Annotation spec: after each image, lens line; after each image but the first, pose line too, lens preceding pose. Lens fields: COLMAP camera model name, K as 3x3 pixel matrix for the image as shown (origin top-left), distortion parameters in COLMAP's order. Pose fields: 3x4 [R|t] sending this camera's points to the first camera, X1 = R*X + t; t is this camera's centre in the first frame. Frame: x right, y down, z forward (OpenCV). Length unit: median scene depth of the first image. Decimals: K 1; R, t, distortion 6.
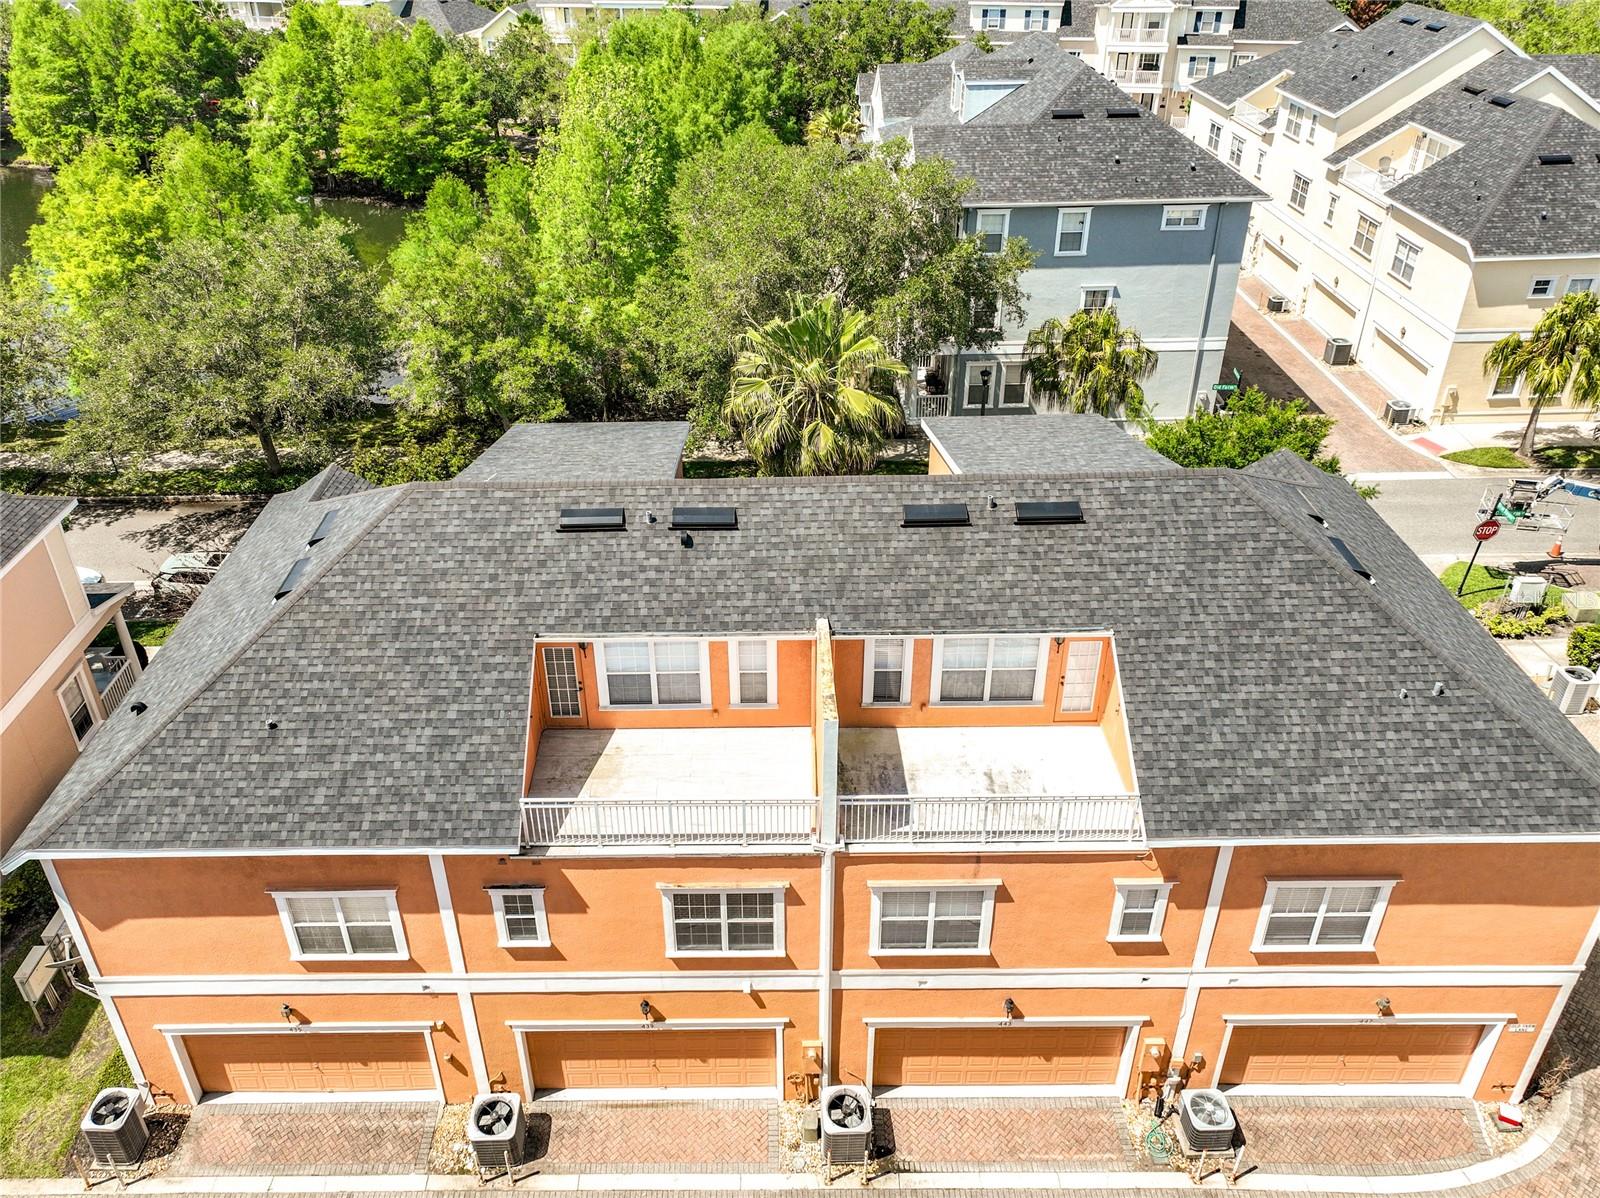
lens RADIAL K [[1245.8, 0, 783.3], [0, 1245.8, 597.7], [0, 0, 1]] dist [0.010842, -0.001477]
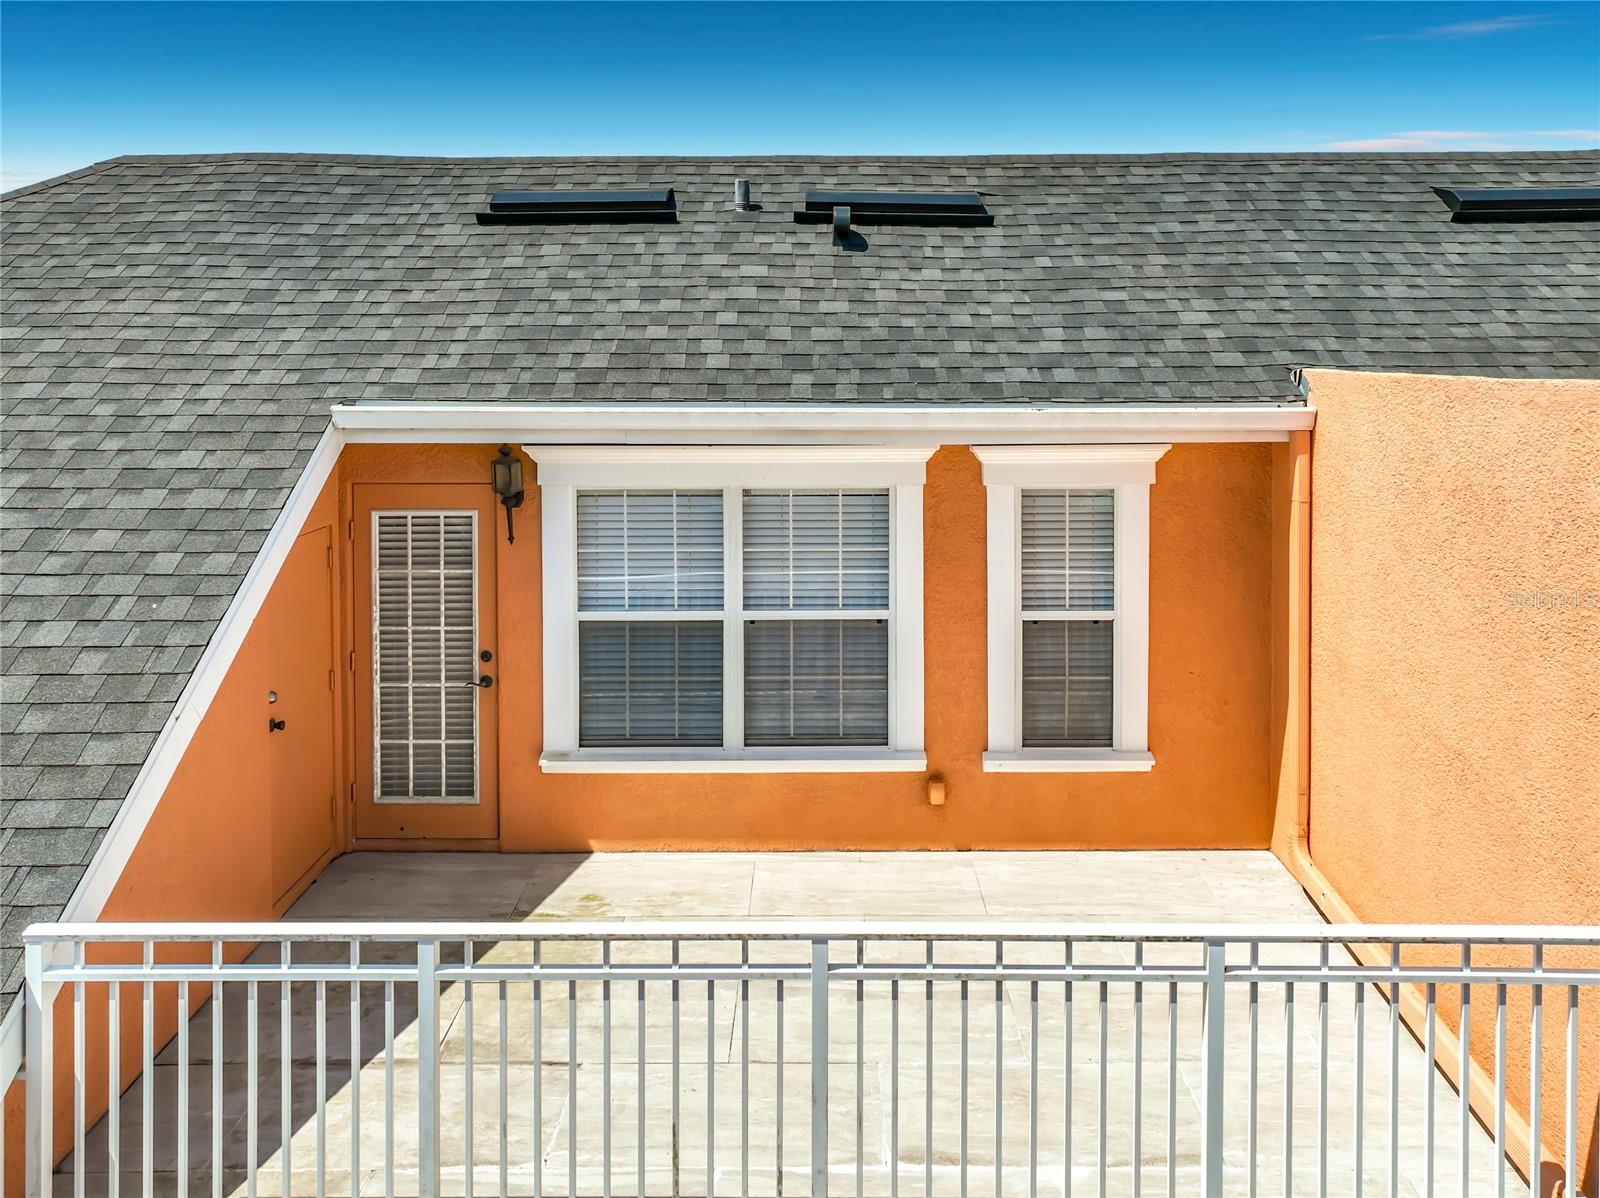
lens RADIAL K [[1093.0, 0, 800.8], [0, 1093.0, 585.3], [0, 0, 1]] dist [-0.003373, -0.000215]
pose [[0.999975, 0.000624, -0.006996, -0.084968], [-0.004207, 0.850749, -0.525555, 0.187552], [0.005624, 0.525571, 0.850731, 0.759399]]
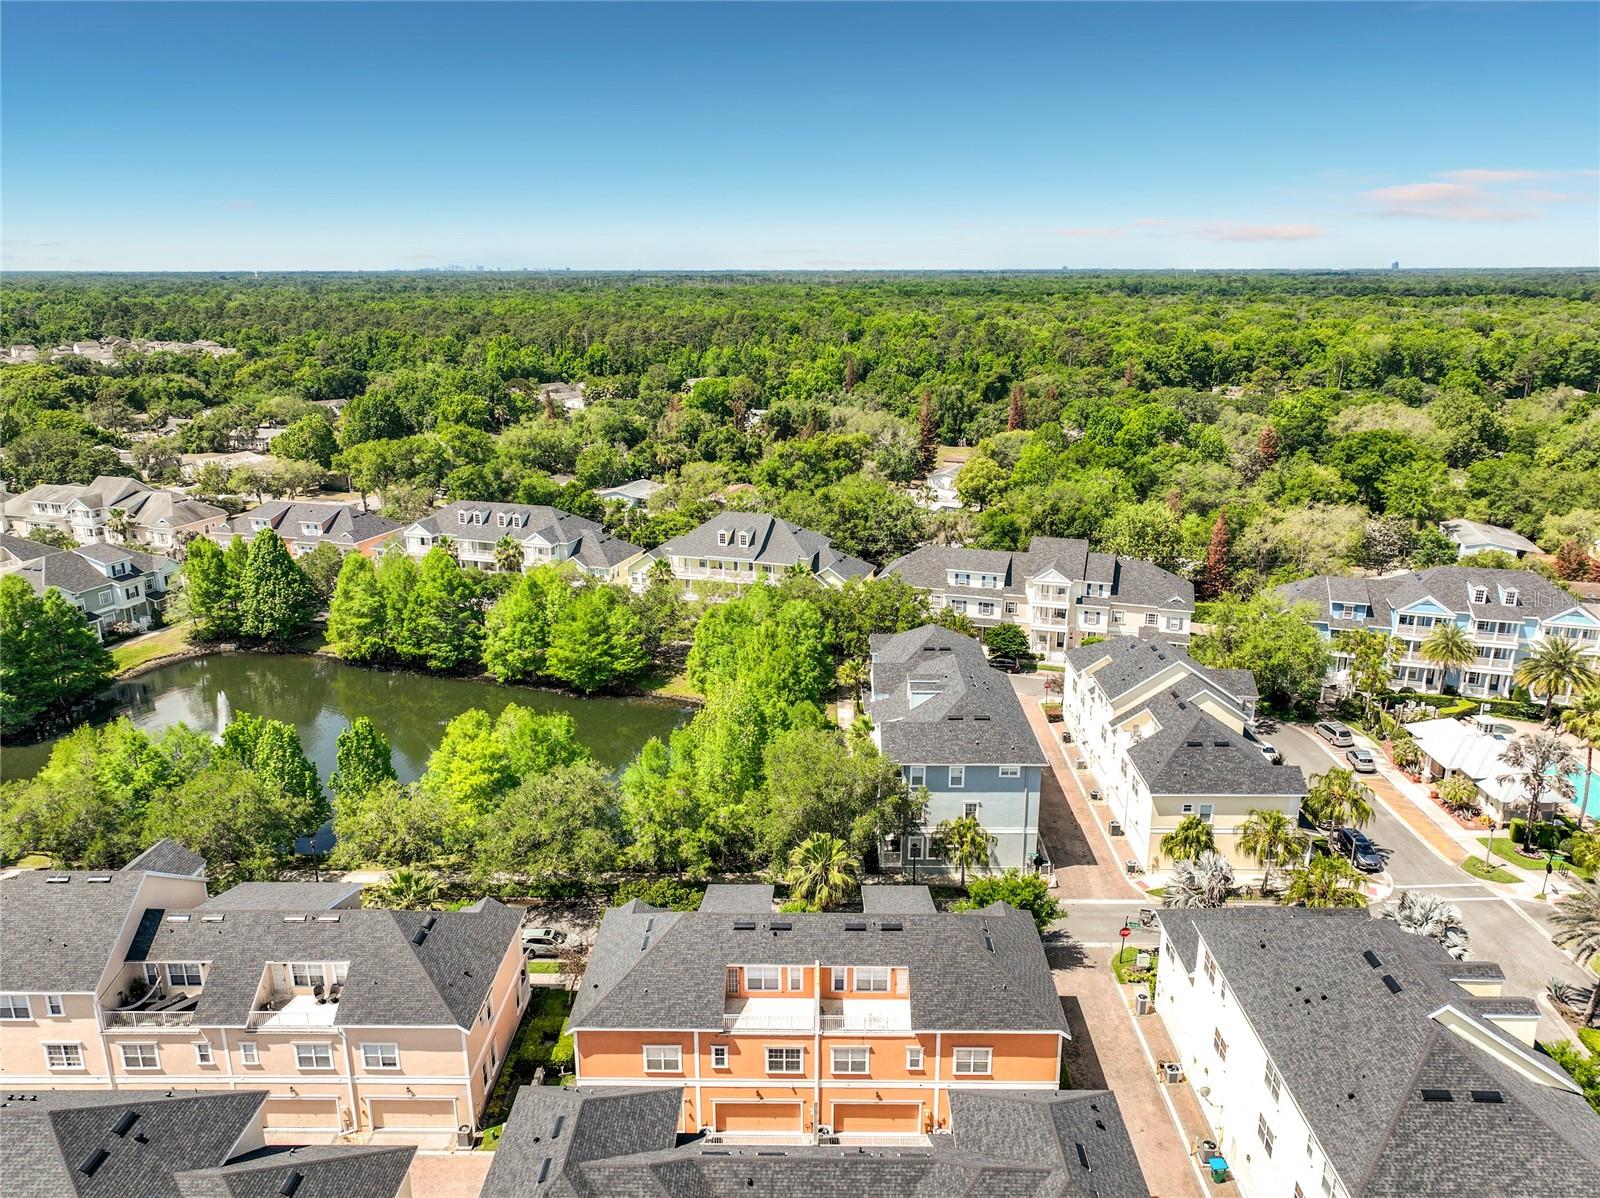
lens RADIAL K [[1245.8, 0, 791.6], [0, 1245.8, 610.1], [0, 0, 1]] dist [0.010842, -0.001477]
pose [[0.999128, 0.010897, -0.040312, 0.078289], [-0.021622, 0.960874, -0.276142, 0.035351], [0.035725, 0.276773, 0.960271, -2.139339]]
